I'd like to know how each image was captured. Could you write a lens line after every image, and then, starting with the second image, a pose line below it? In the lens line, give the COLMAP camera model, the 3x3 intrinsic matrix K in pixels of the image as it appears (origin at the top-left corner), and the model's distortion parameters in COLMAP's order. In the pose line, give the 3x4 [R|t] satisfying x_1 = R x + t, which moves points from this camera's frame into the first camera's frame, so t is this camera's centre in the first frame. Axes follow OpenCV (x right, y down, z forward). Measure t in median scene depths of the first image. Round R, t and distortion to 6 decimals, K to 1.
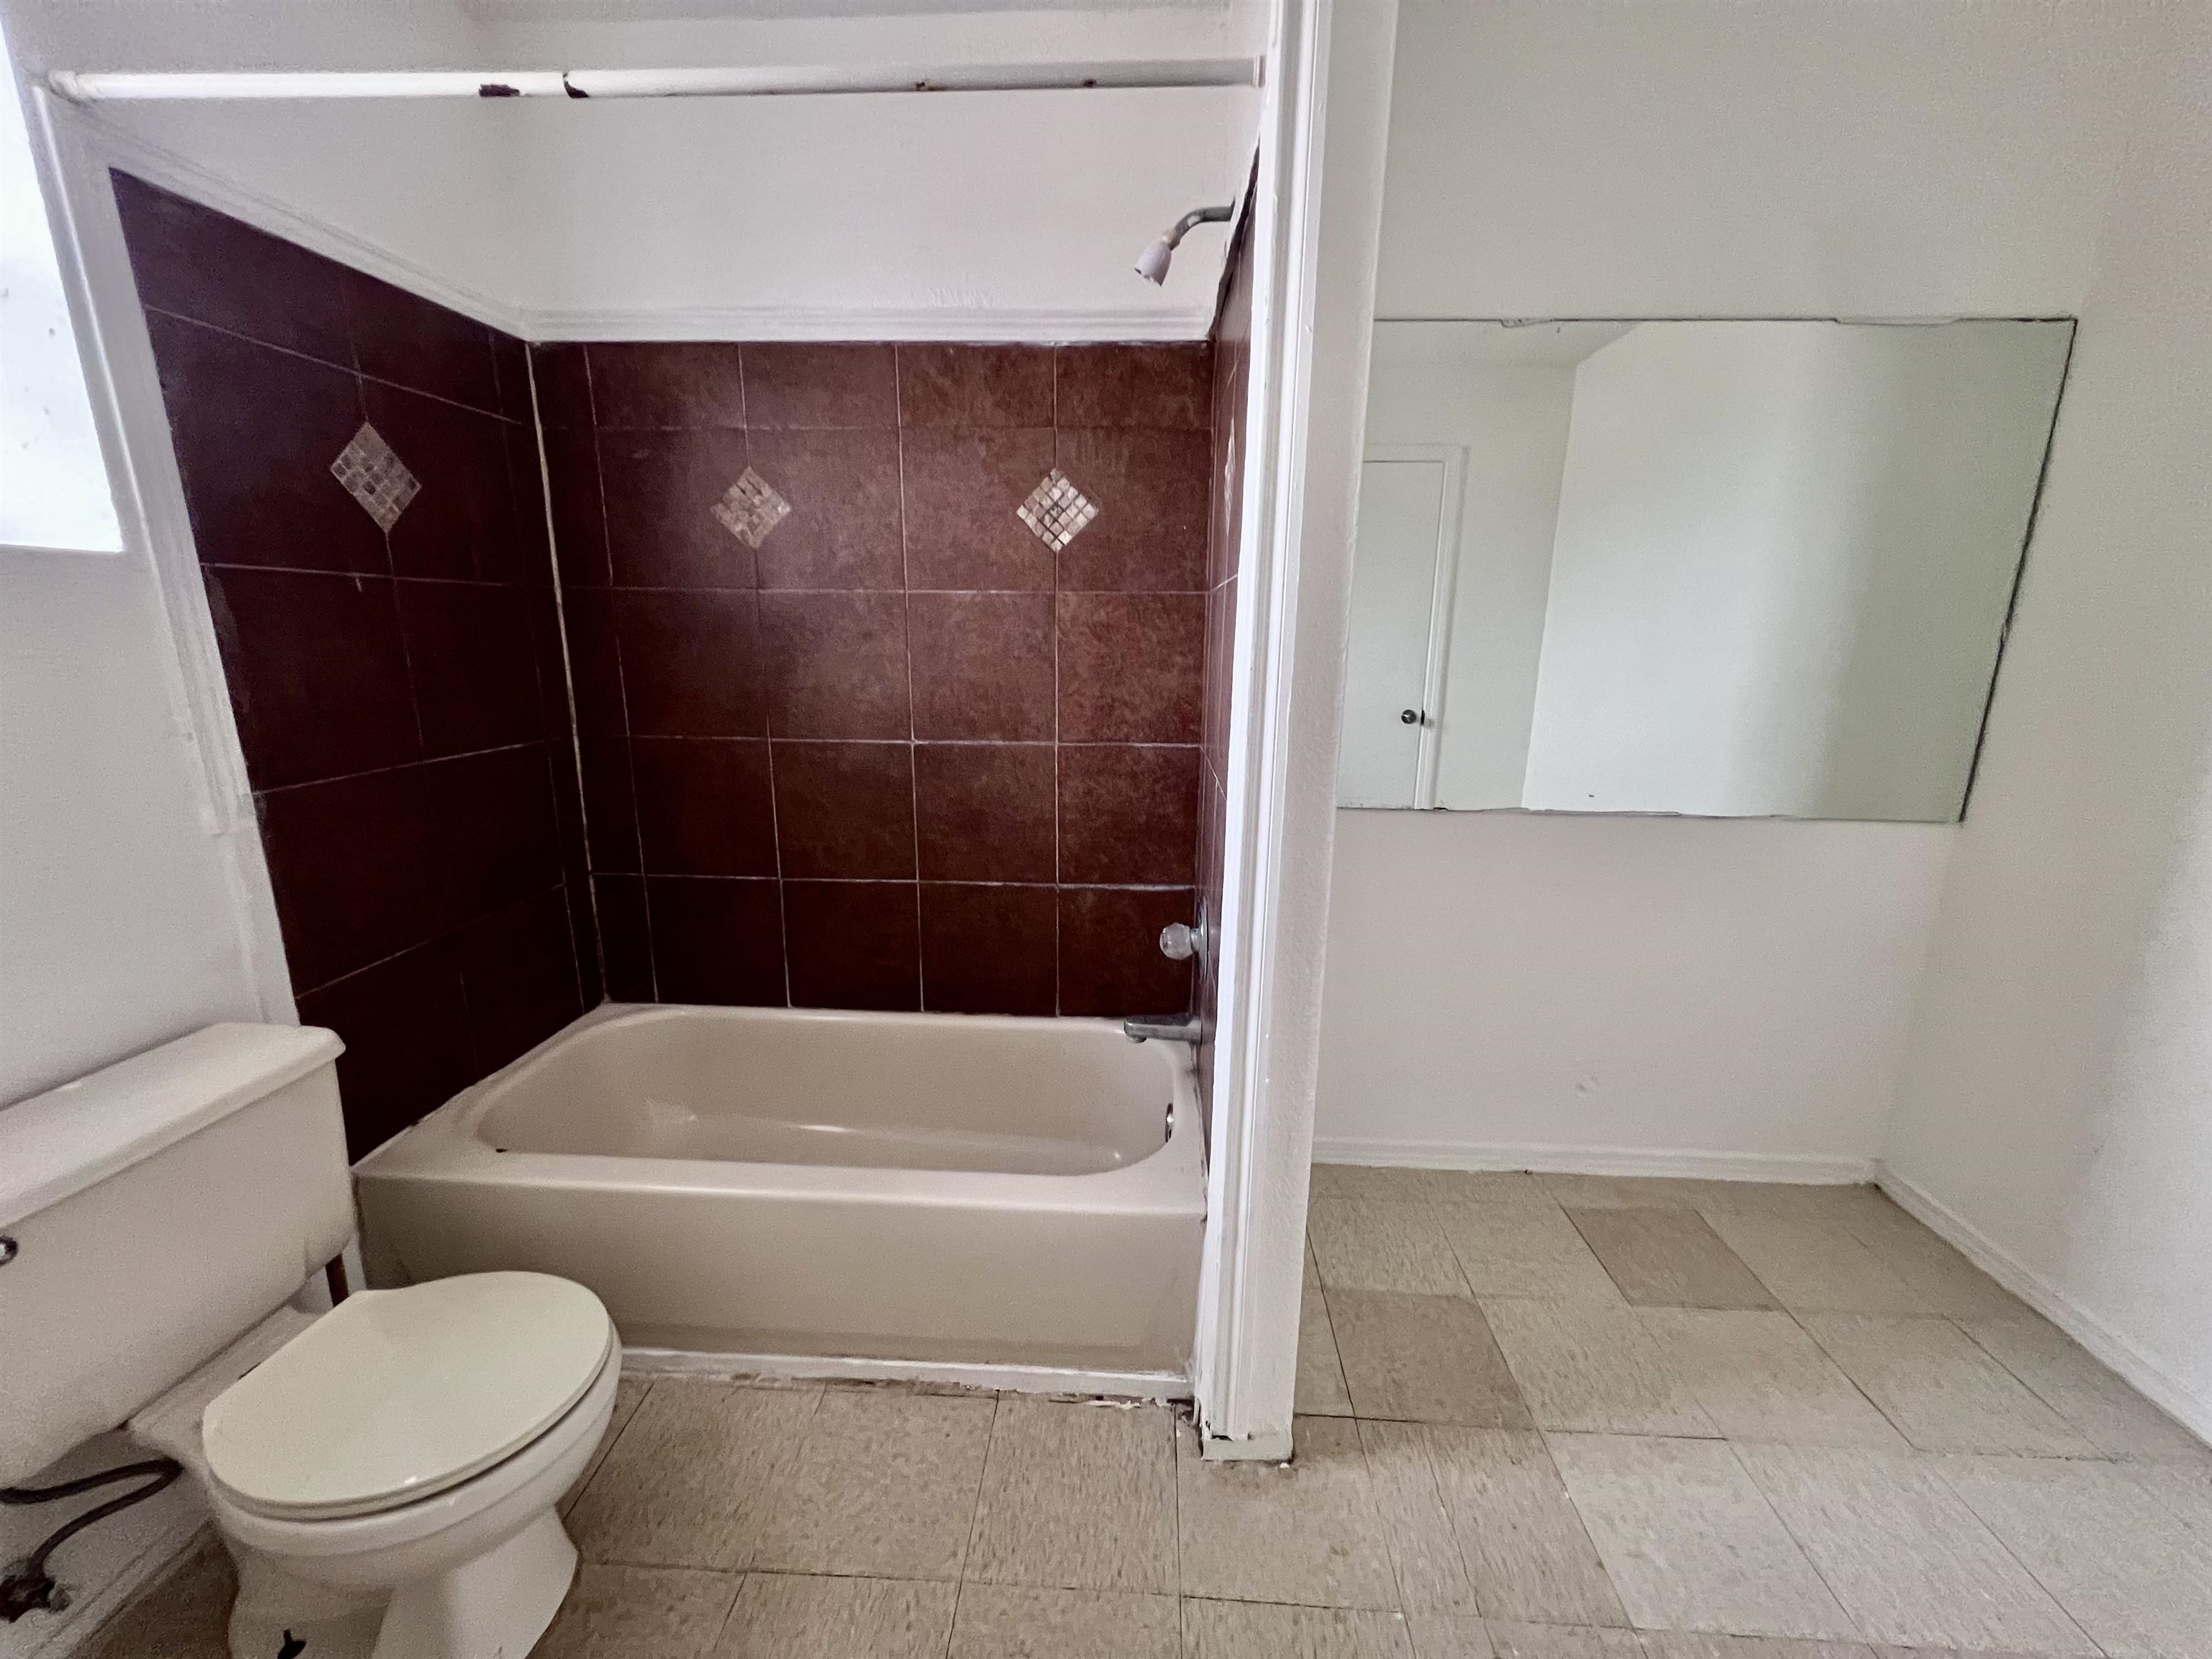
lens RADIAL K [[888.9, 0, 1107.8], [0, 888.9, 833.3], [0, 0, 1]] dist [-0.001868, 0.001229]
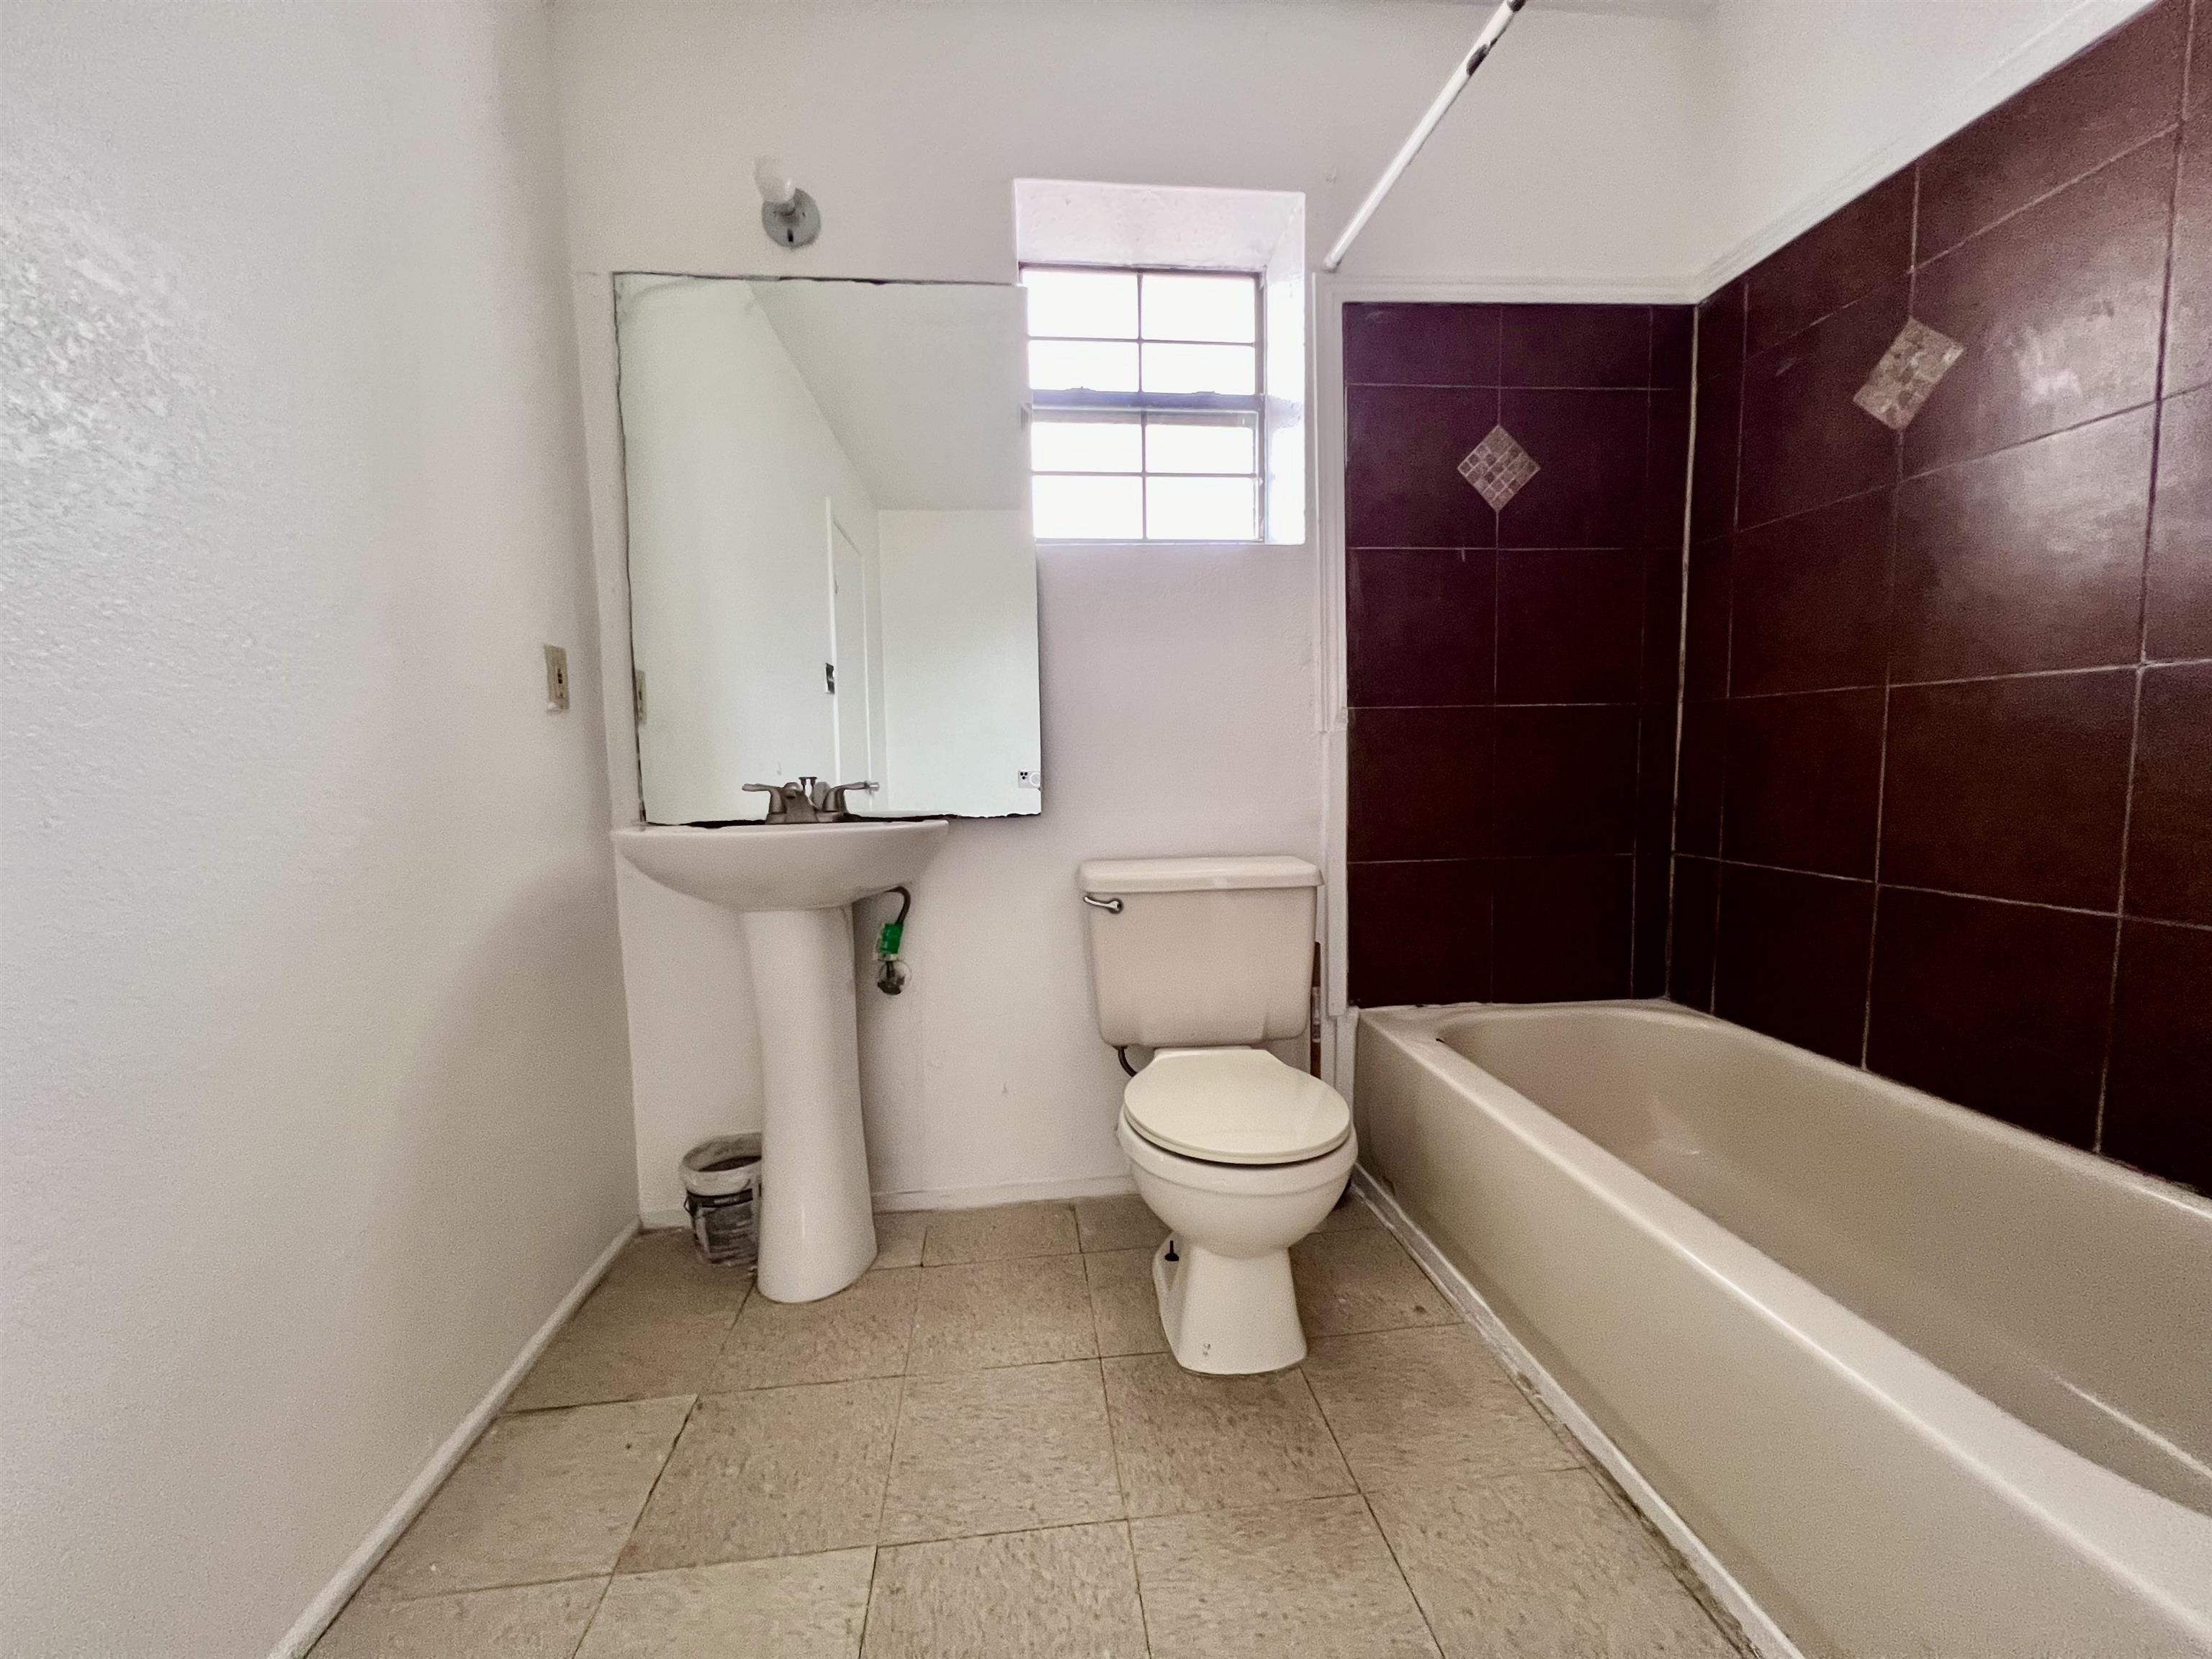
lens RADIAL K [[885.2, 0, 1104.3], [0, 885.2, 831.9], [0, 0, 1]] dist [0.001397, -0.000064]
pose [[0.163284, 0.068815, -0.984176, 0.307634], [-0.200088, 0.979143, 0.035267, 0.148023], [0.966076, 0.191163, 0.173648, 0.358526]]
